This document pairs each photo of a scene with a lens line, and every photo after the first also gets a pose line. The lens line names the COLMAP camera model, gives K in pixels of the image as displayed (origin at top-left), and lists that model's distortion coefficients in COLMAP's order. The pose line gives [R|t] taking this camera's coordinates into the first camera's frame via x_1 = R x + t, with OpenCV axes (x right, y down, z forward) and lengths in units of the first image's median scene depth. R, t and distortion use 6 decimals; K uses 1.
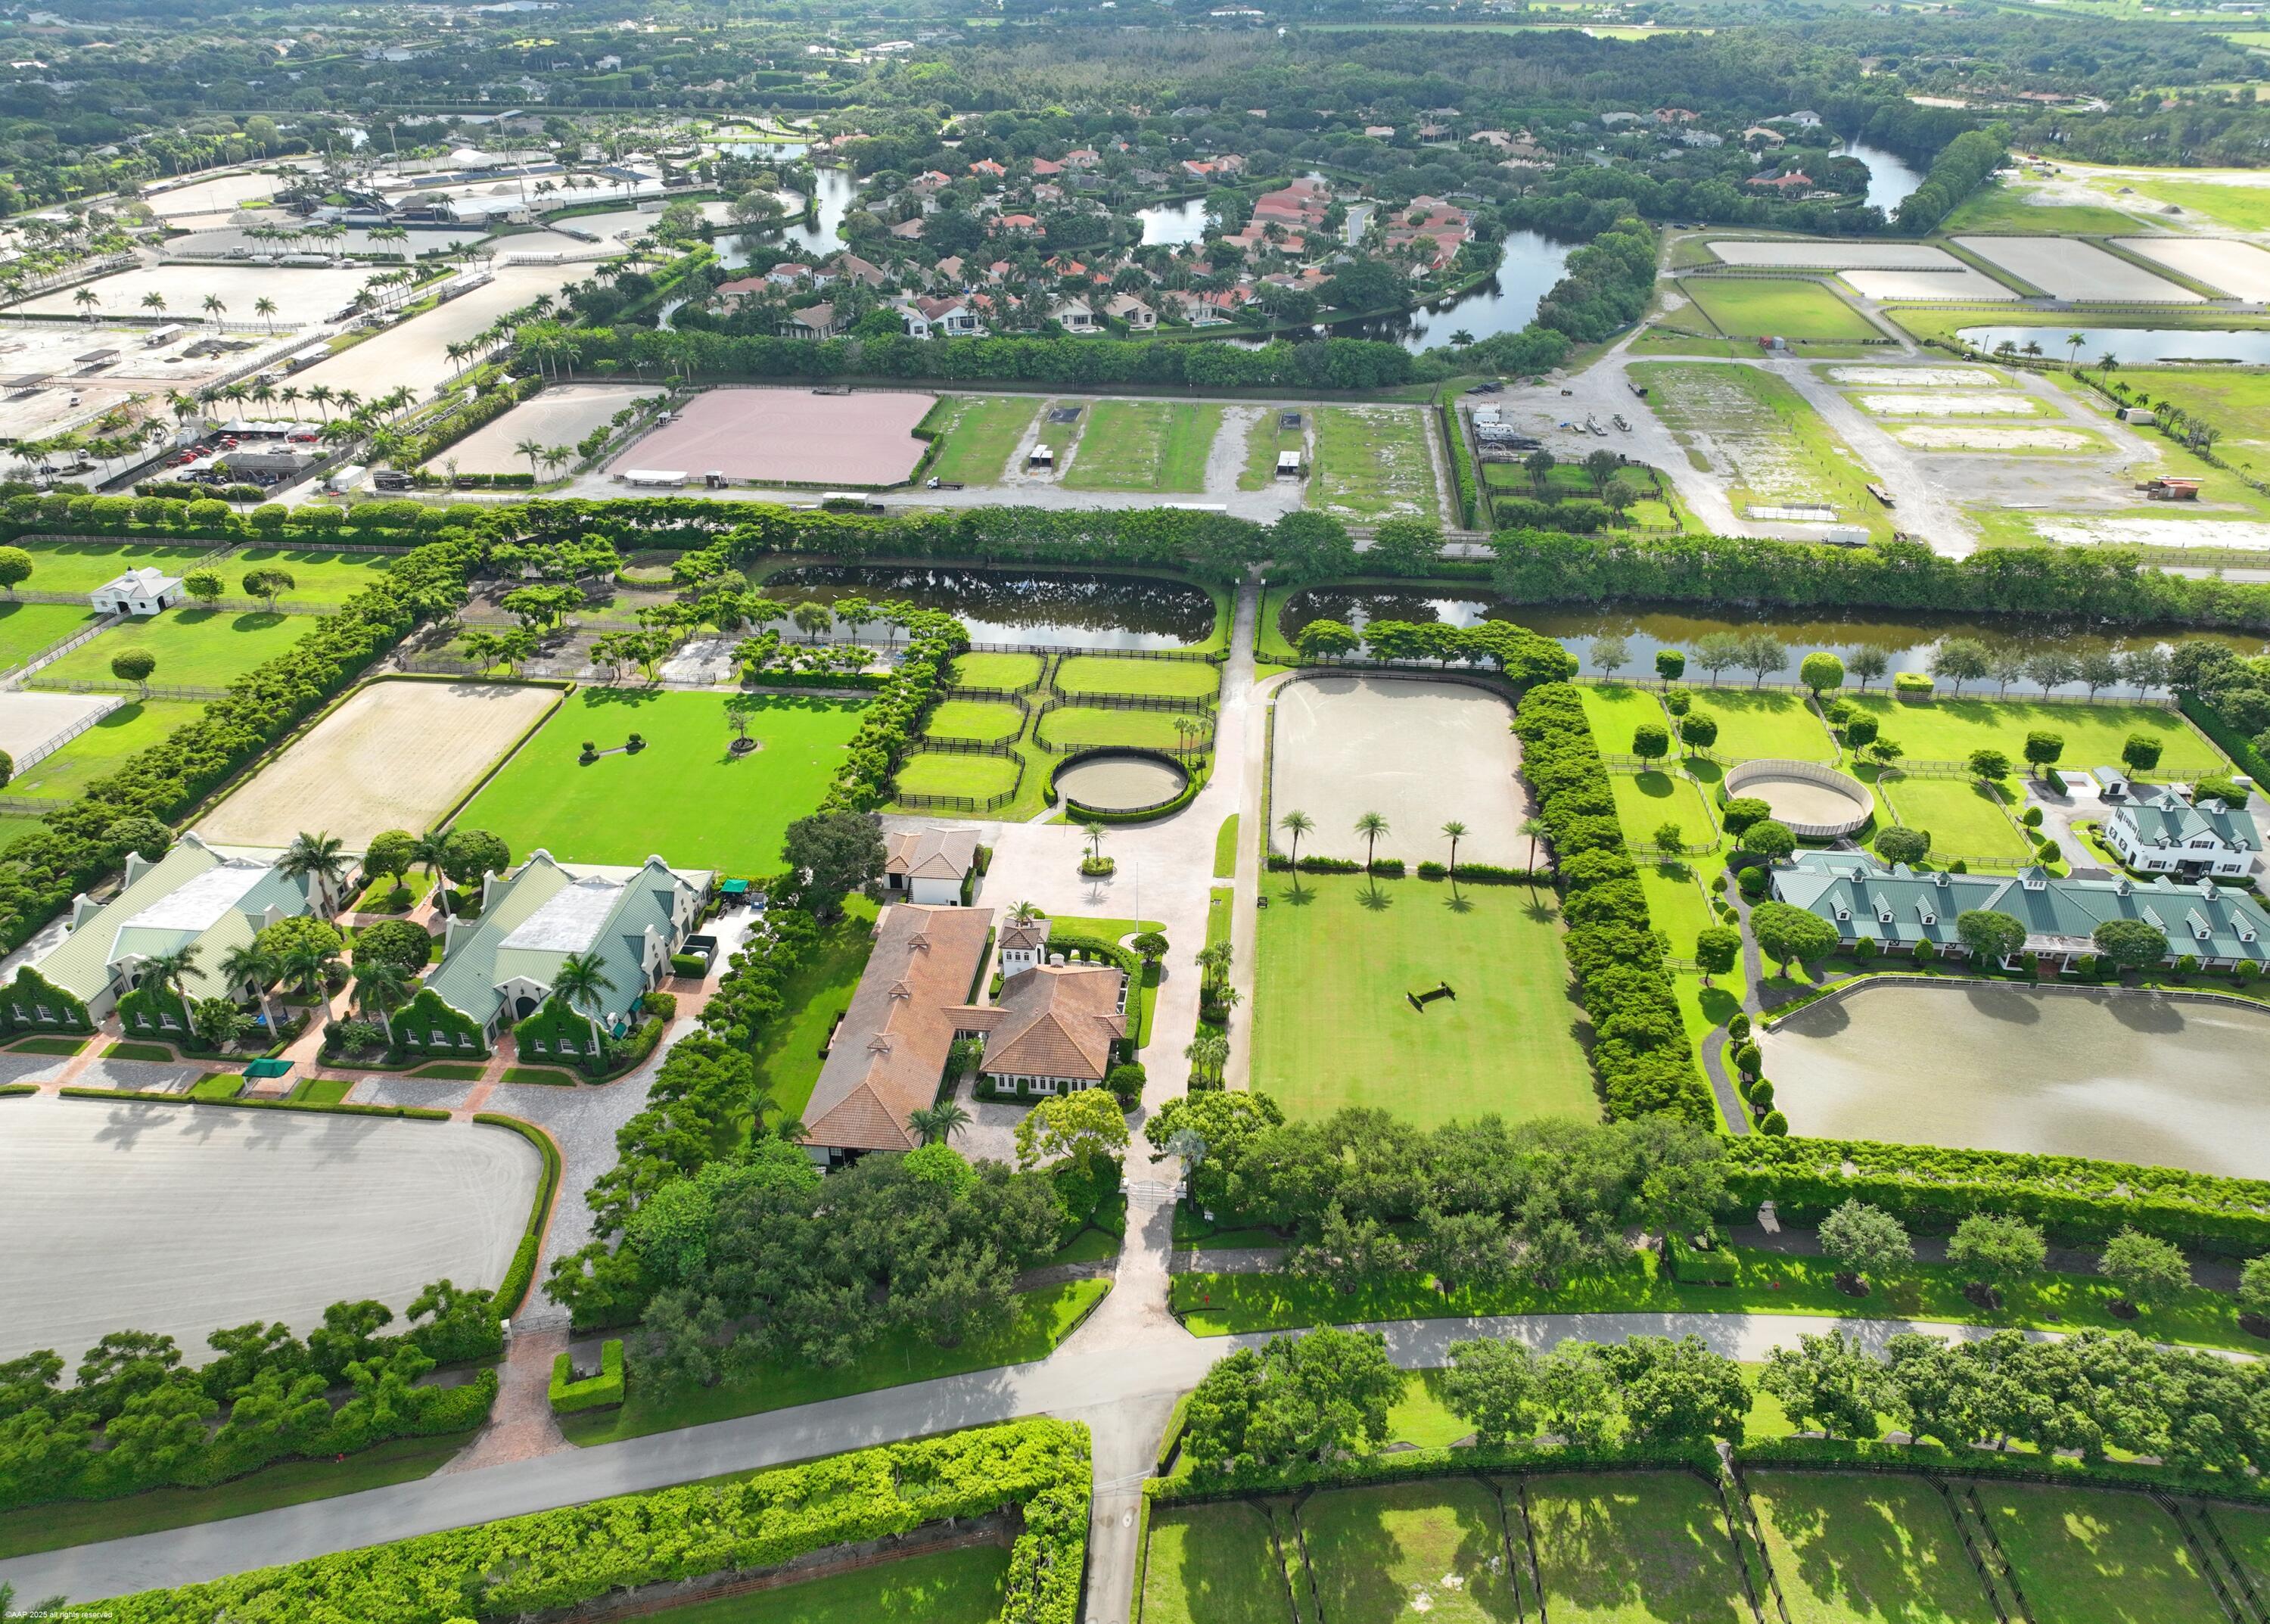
lens RADIAL K [[1655.6, 0, 1122.9], [0, 1655.6, 820.8], [0, 0, 1]] dist [0.000914, 0.011083]
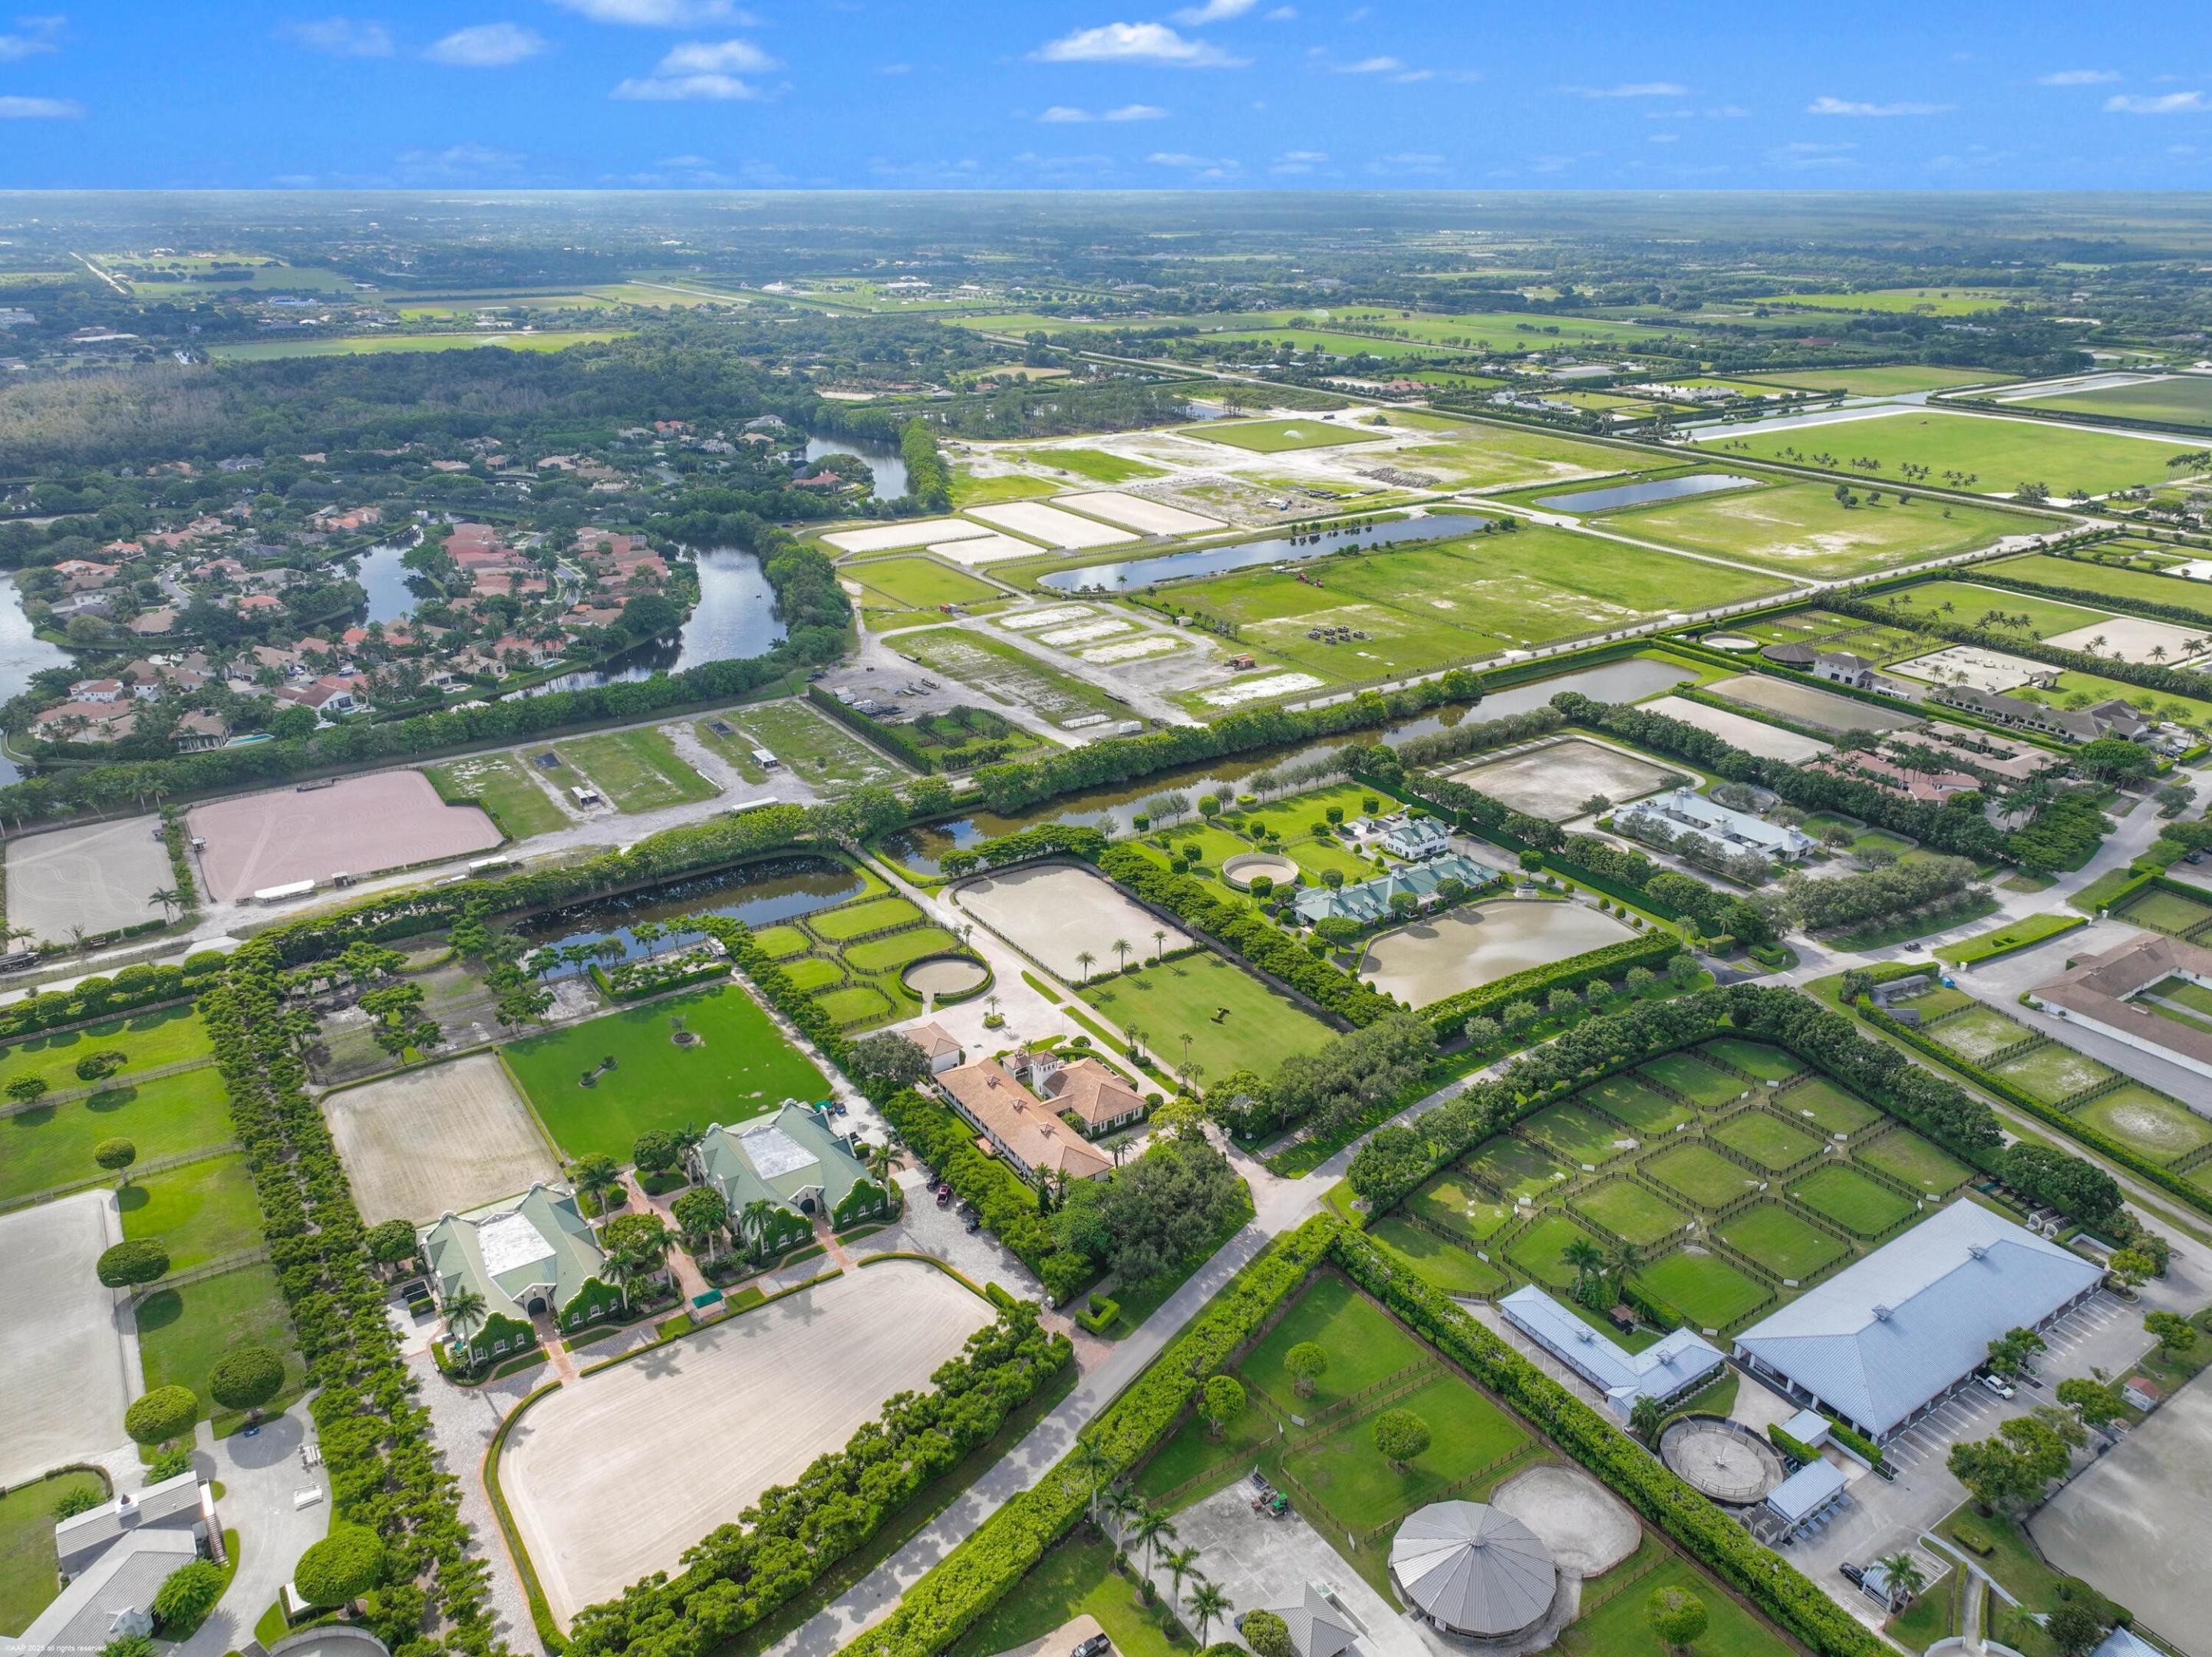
lens RADIAL K [[1572.7, 0, 1106.0], [0, 1572.7, 828.5], [0, 0, 1]] dist [0.001717, 0.010891]
pose [[0.766014, -0.244872, 0.594356, -0.814599], [0.309802, 0.950771, -0.007565, -0.108002], [-0.563244, 0.189928, 0.804166, -0.346643]]
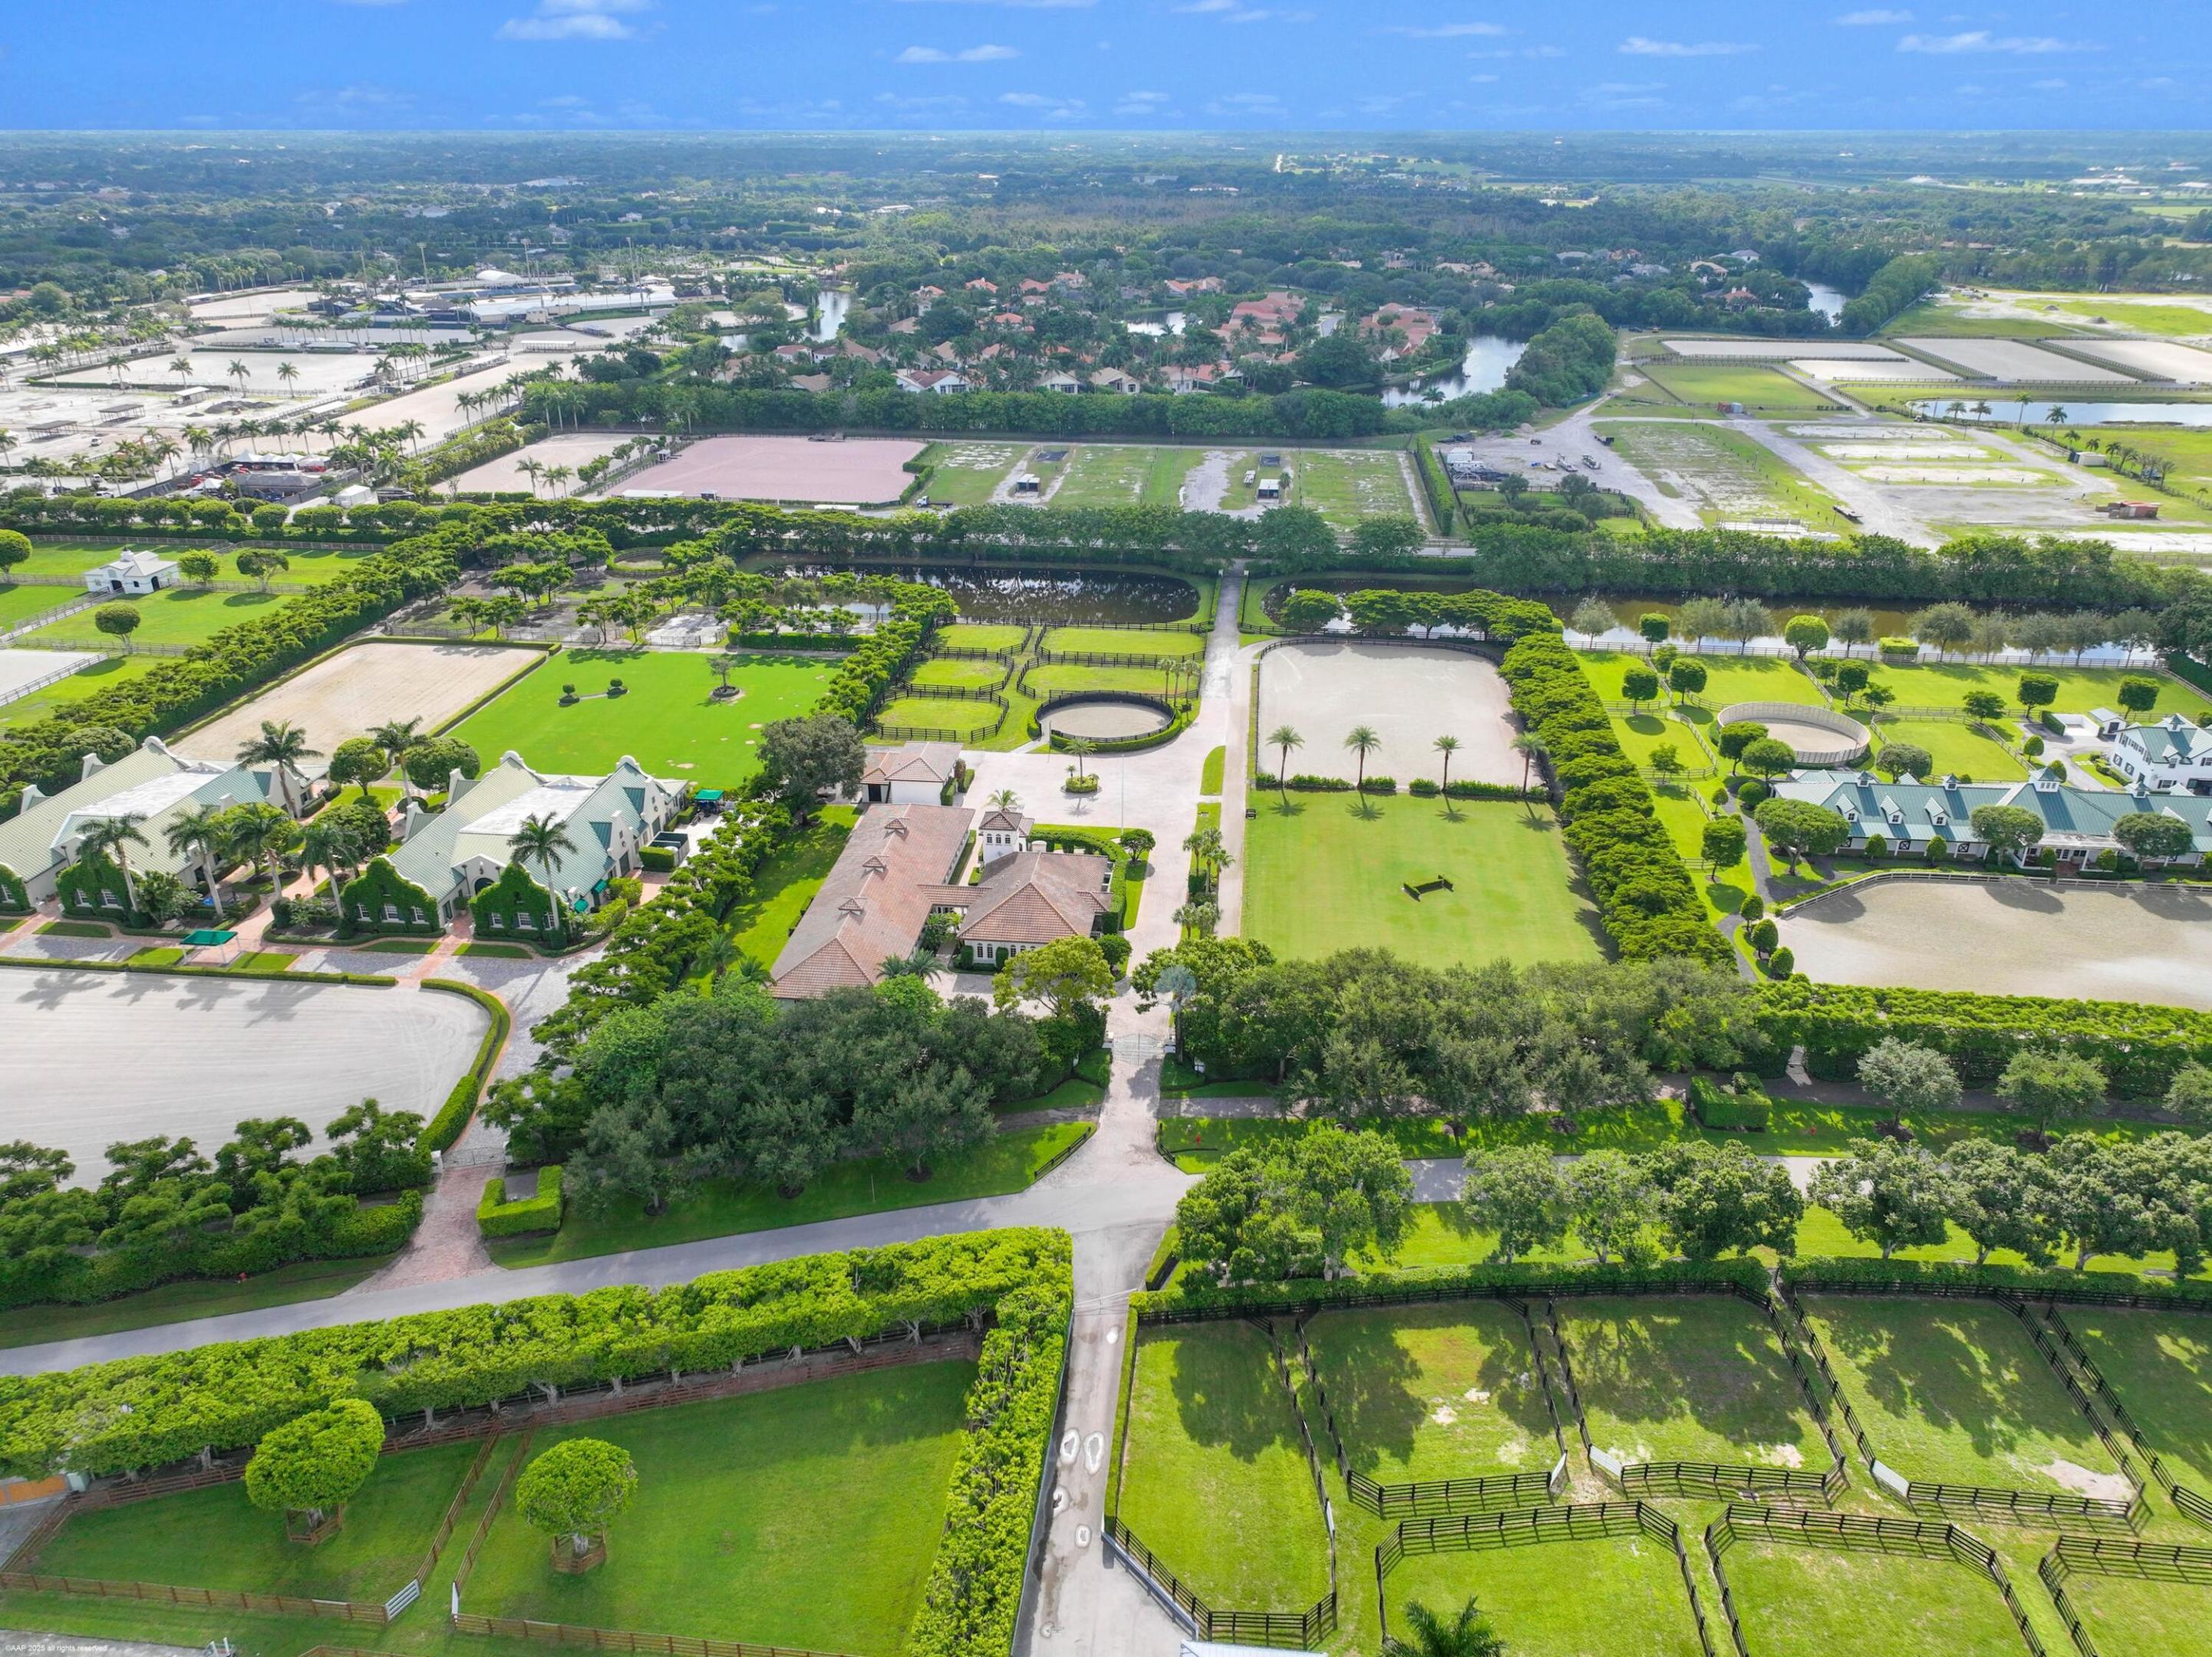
lens RADIAL K [[1572.7, 0, 1106.0], [0, 1572.7, 828.5], [0, 0, 1]] dist [0.001717, 0.010891]
pose [[0.999988, 0.004791, 0.000870, -0.001676], [-0.004698, 0.996278, -0.086068, 0.135519], [-0.001279, 0.086063, 0.996289, 0.077928]]
